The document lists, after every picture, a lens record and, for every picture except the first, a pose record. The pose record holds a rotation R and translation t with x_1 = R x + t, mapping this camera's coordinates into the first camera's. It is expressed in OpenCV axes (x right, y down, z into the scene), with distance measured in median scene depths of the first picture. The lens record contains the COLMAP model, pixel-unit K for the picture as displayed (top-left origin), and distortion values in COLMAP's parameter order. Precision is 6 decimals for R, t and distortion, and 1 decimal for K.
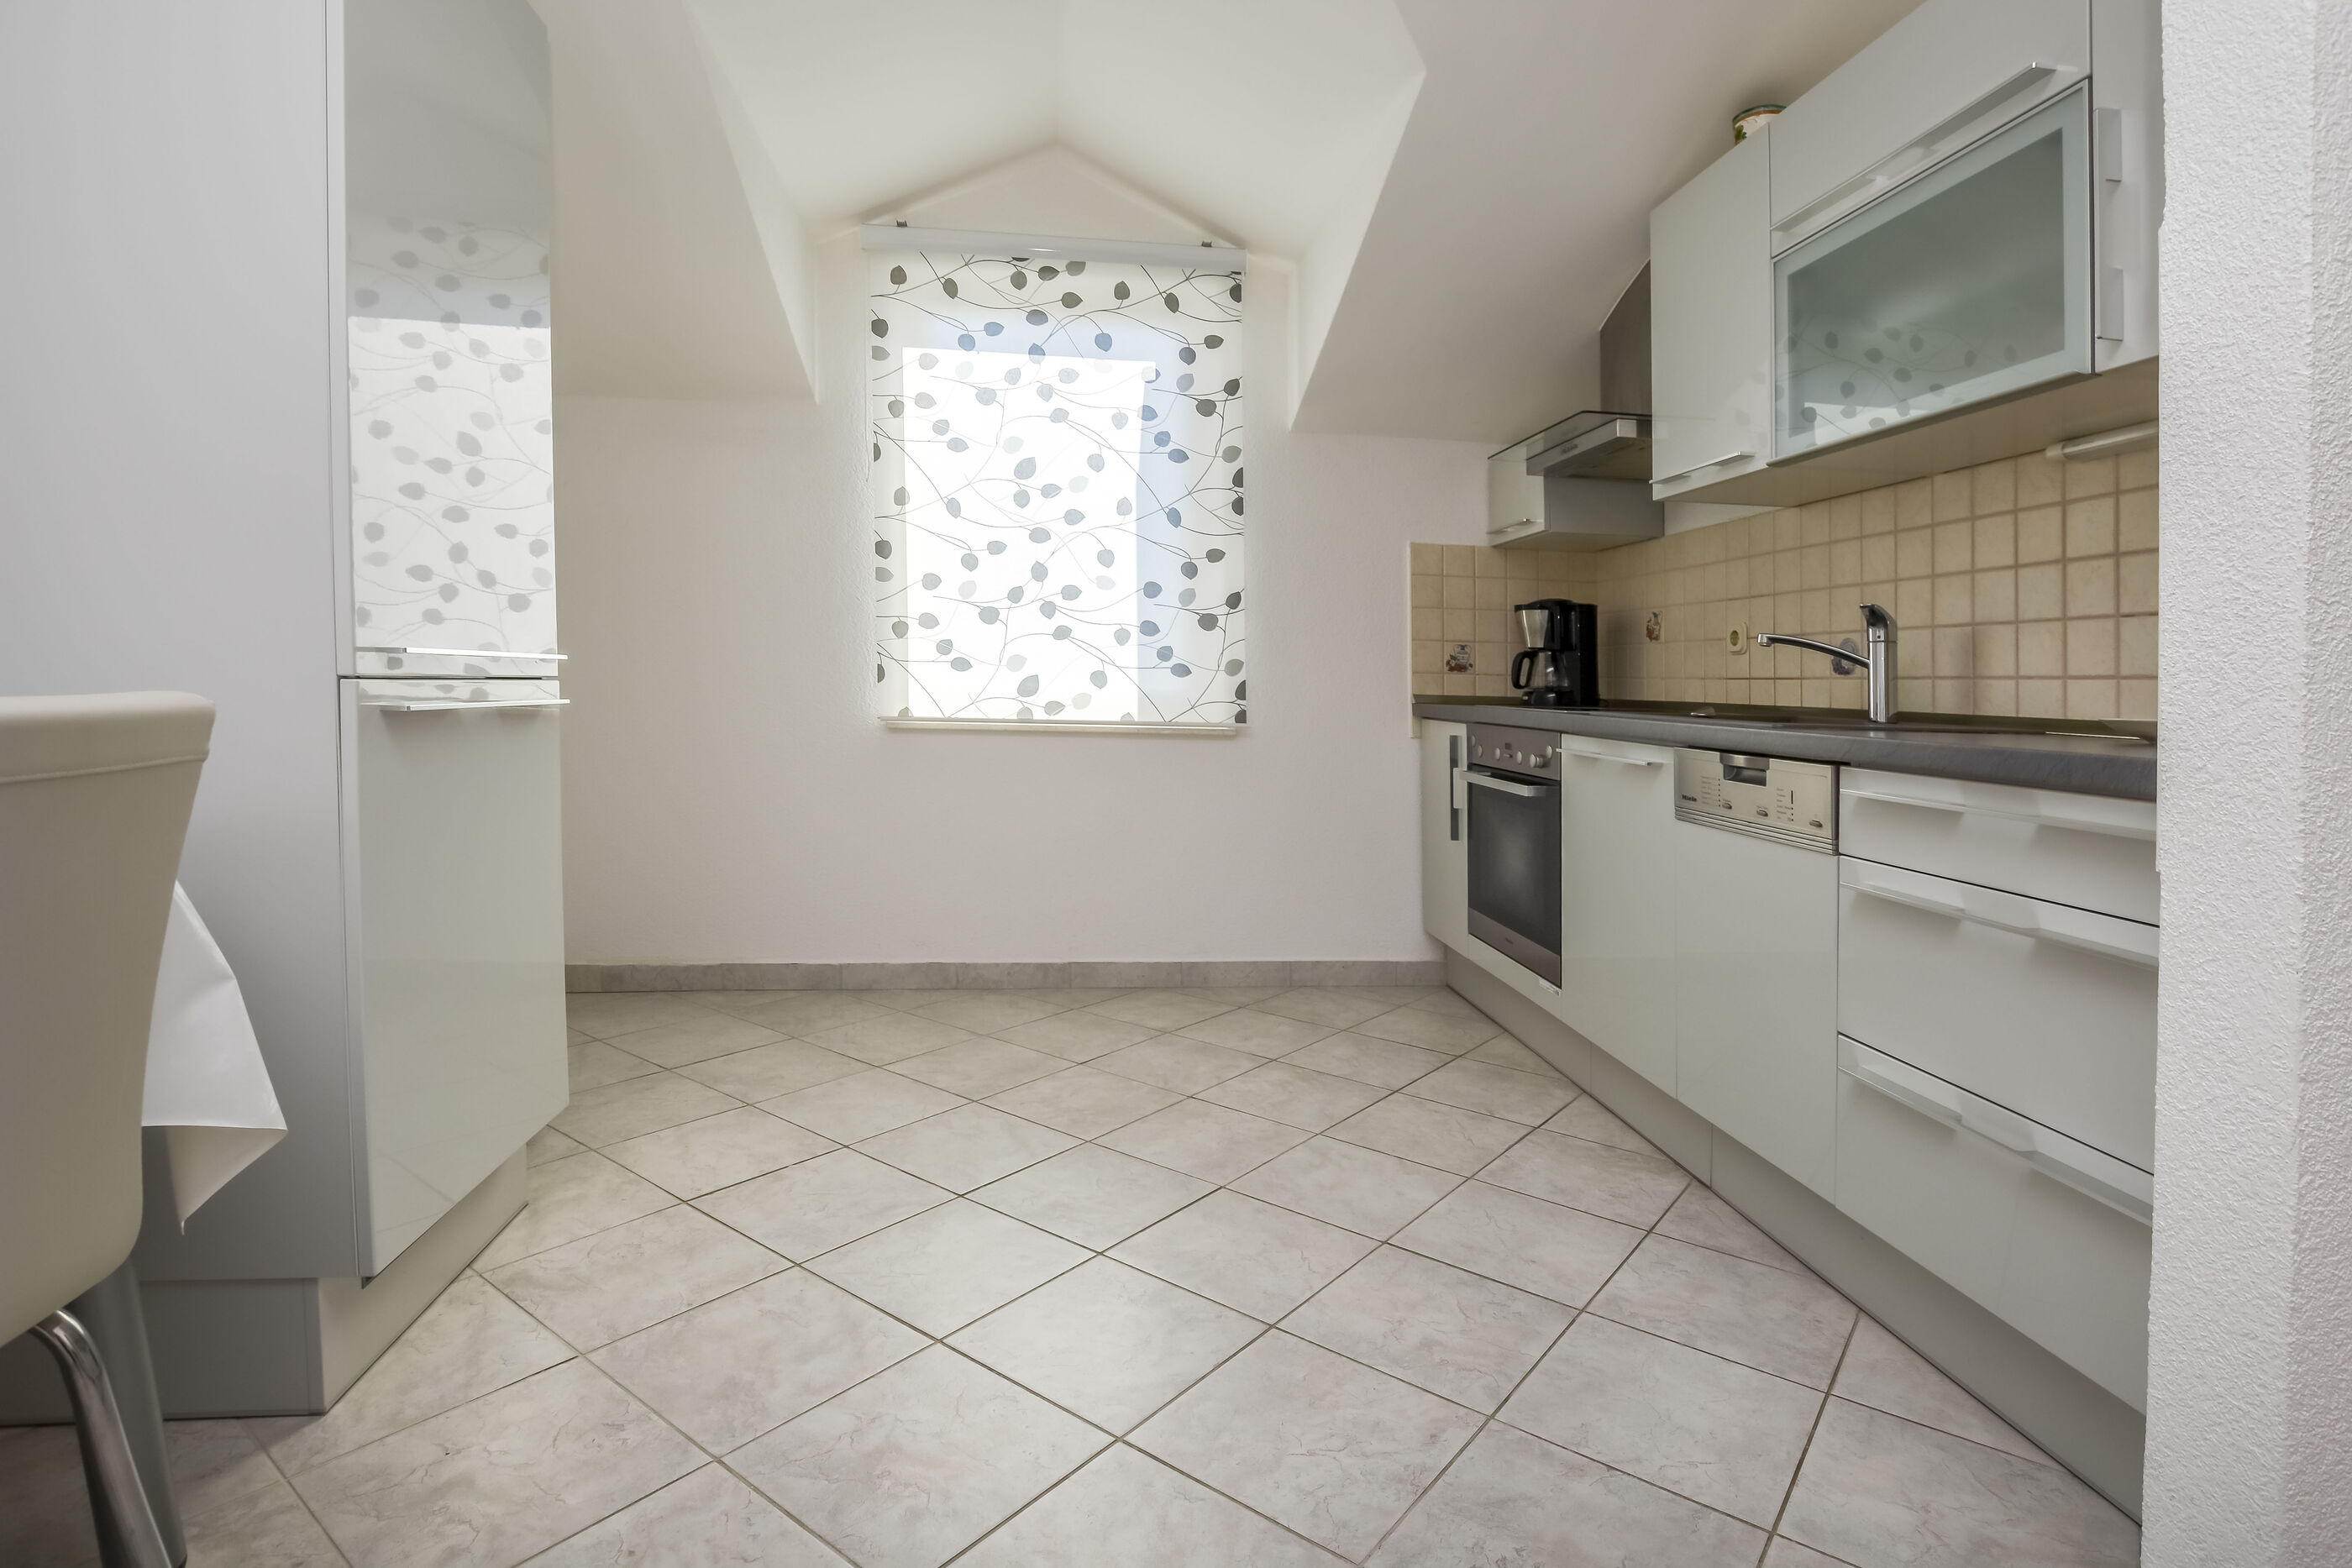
lens RADIAL K [[1206.7, 0, 1169.7], [0, 1206.7, 691.0], [0, 0, 1]] dist [0.000030, 0.000660]
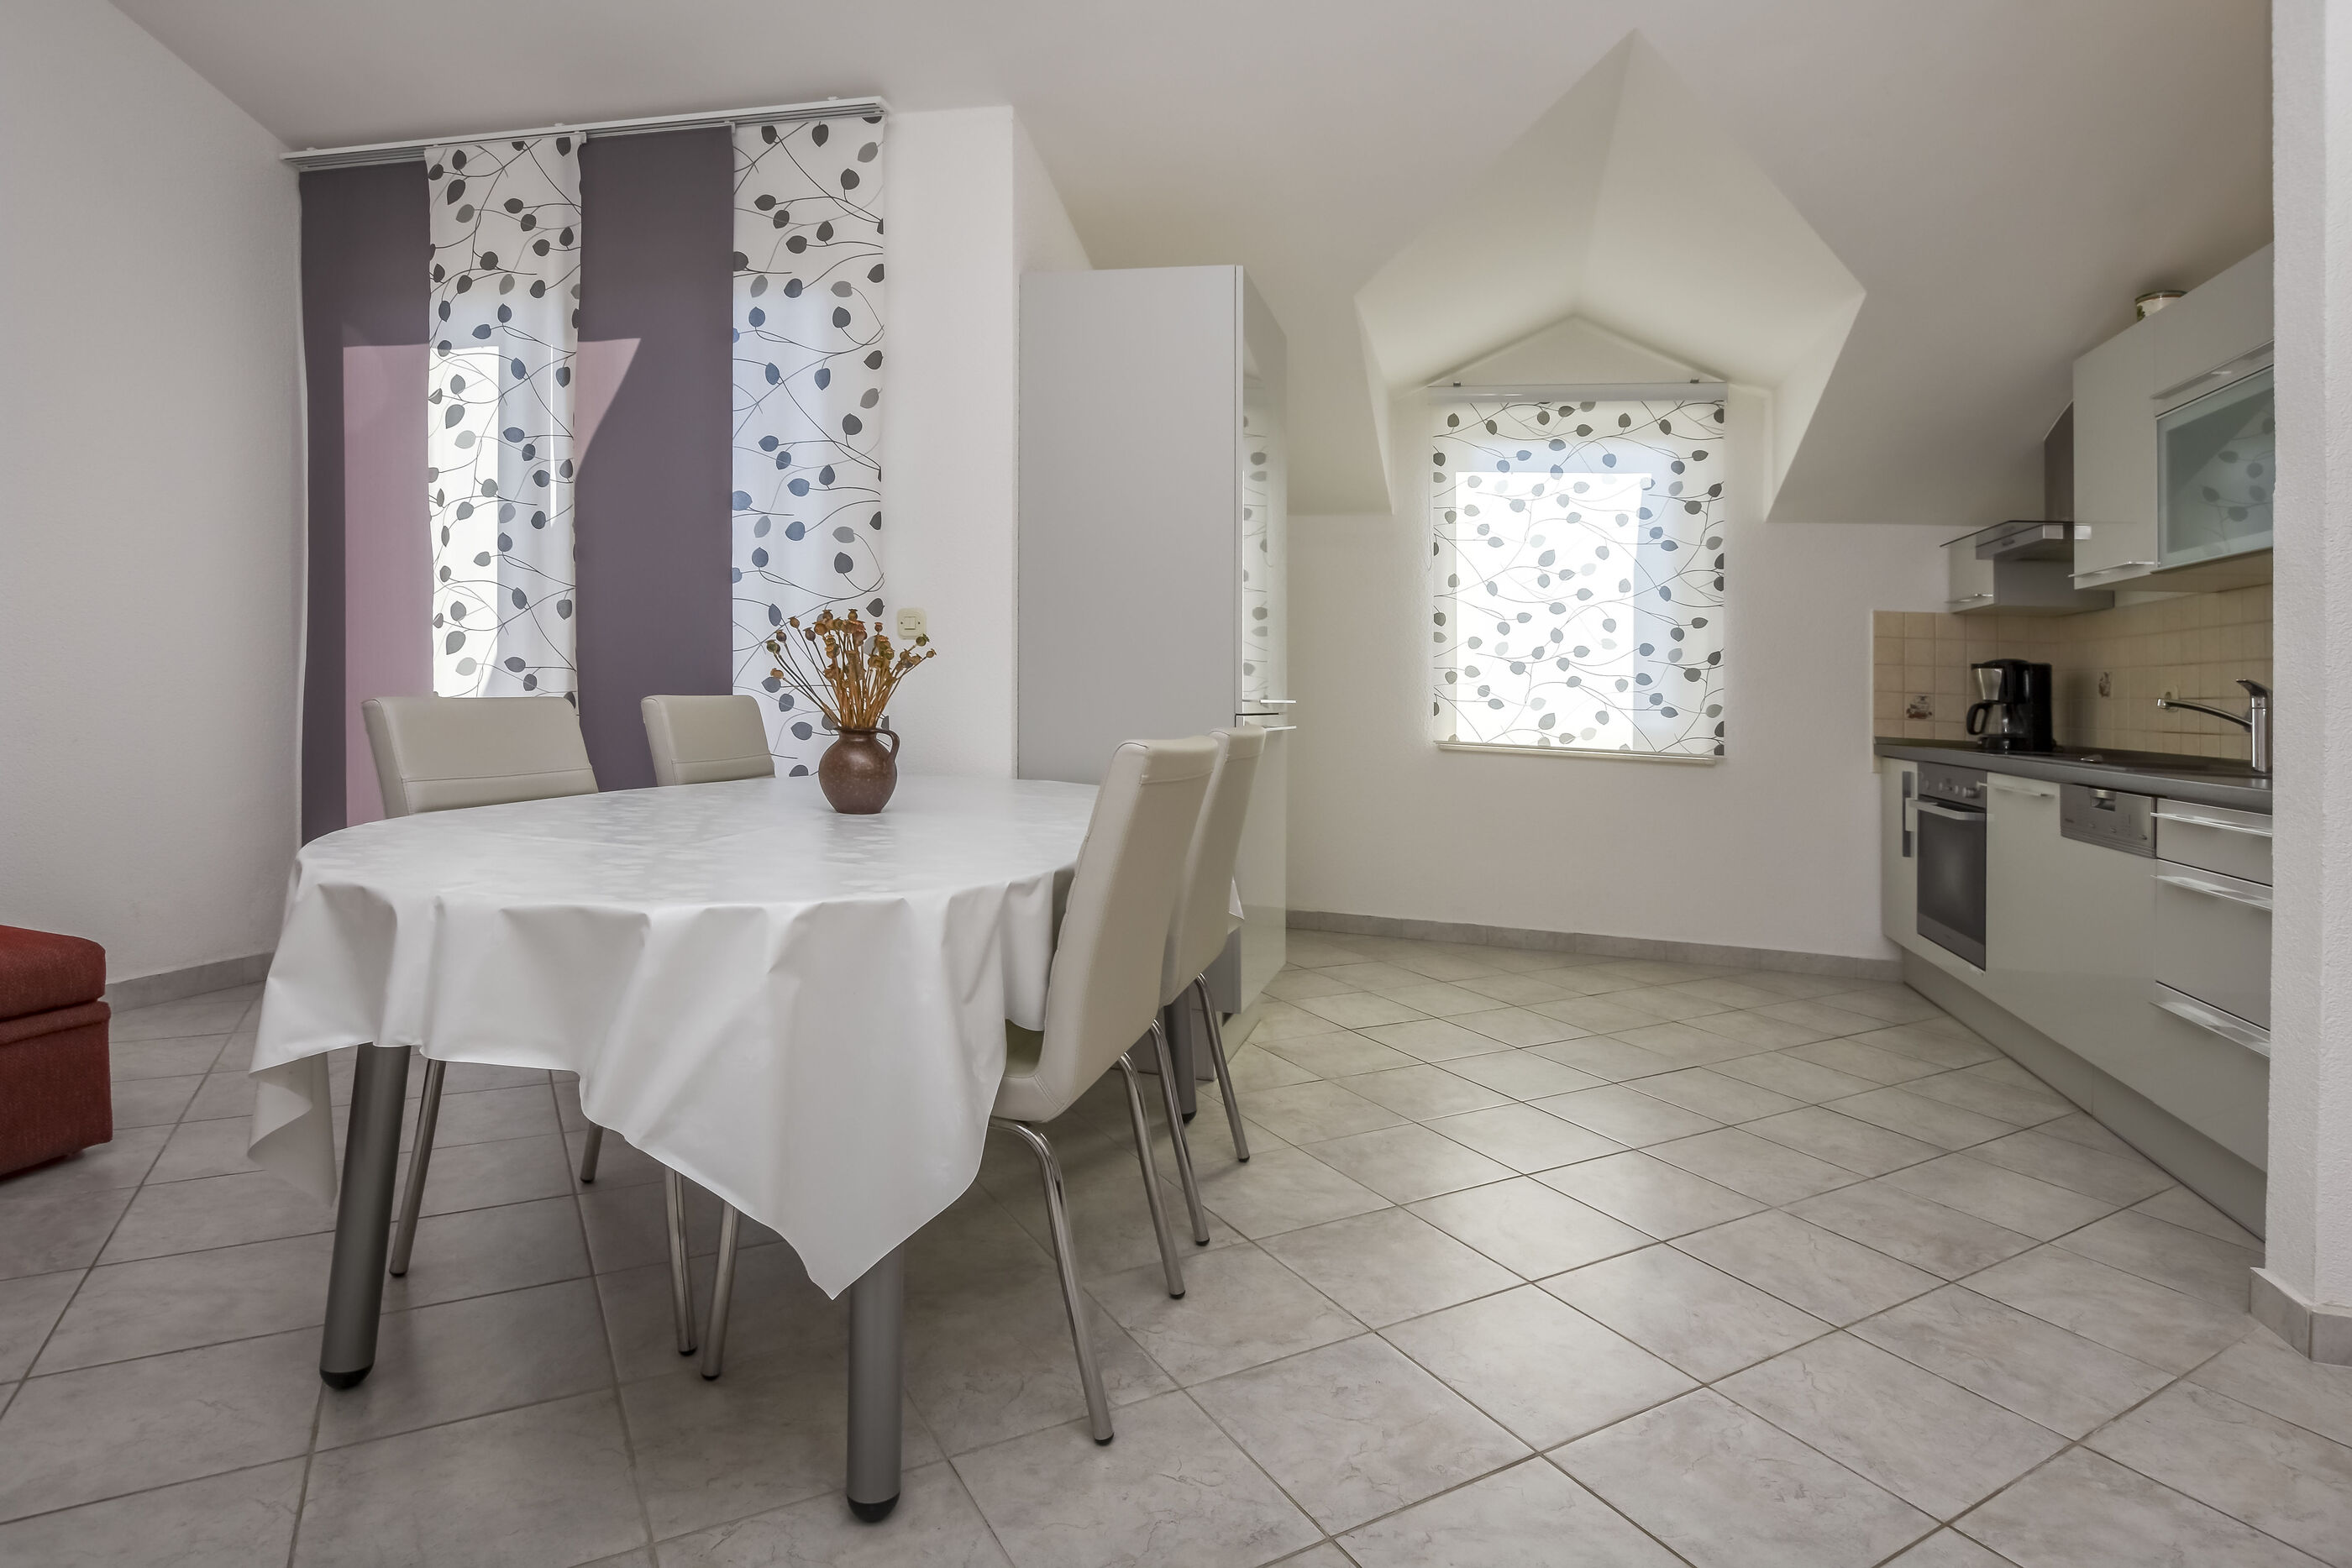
lens RADIAL K [[1114.1, 0, 1241.6], [0, 1114.1, 676.6], [0, 0, 1]] dist [-0.003715, -0.000437]
pose [[0.938714, 0.013411, -0.344436, -0.010318], [-0.025664, 0.999189, -0.031039, -0.006541], [0.343740, 0.037976, 0.938297, -0.275829]]
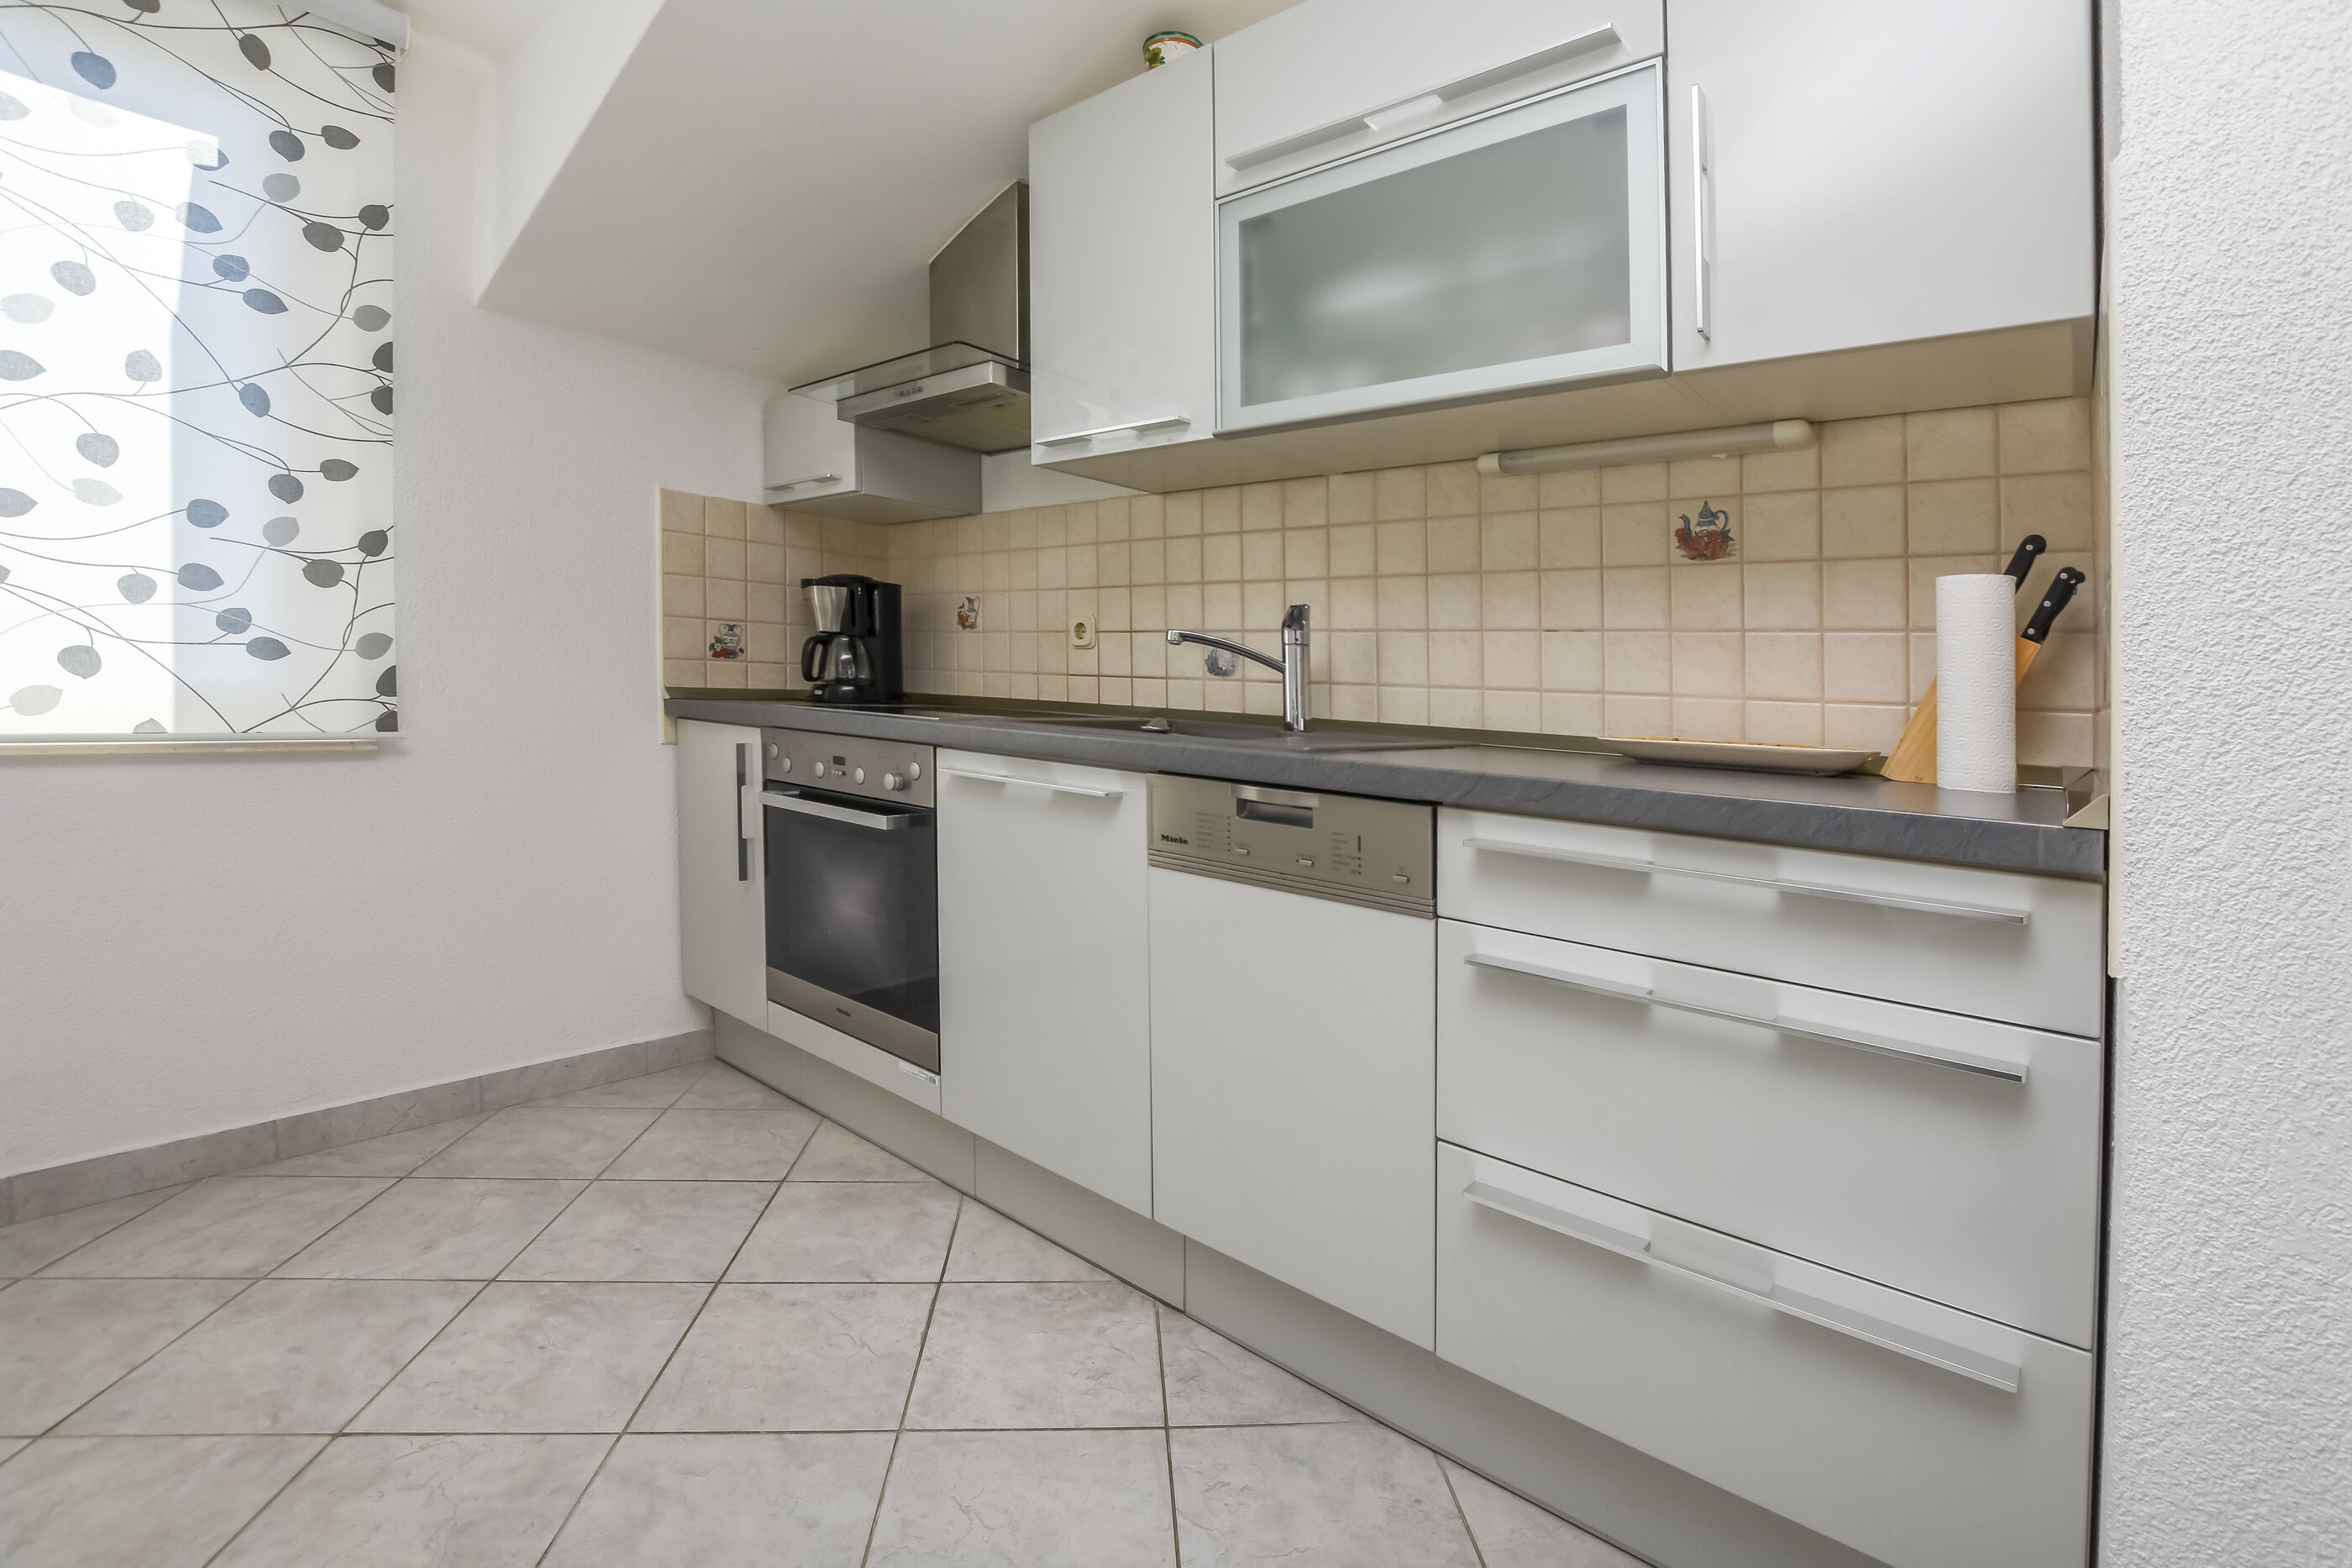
lens RADIAL K [[1098.3, 0, 1278.5], [0, 1098.3, 690.4], [0, 0, 1]] dist [-0.038558, 0.005369]
pose [[0.701608, -0.001807, 0.712561, -0.016306], [-0.013332, 0.999788, 0.015663, -0.011391], [-0.712438, -0.020489, 0.701435, 0.252420]]
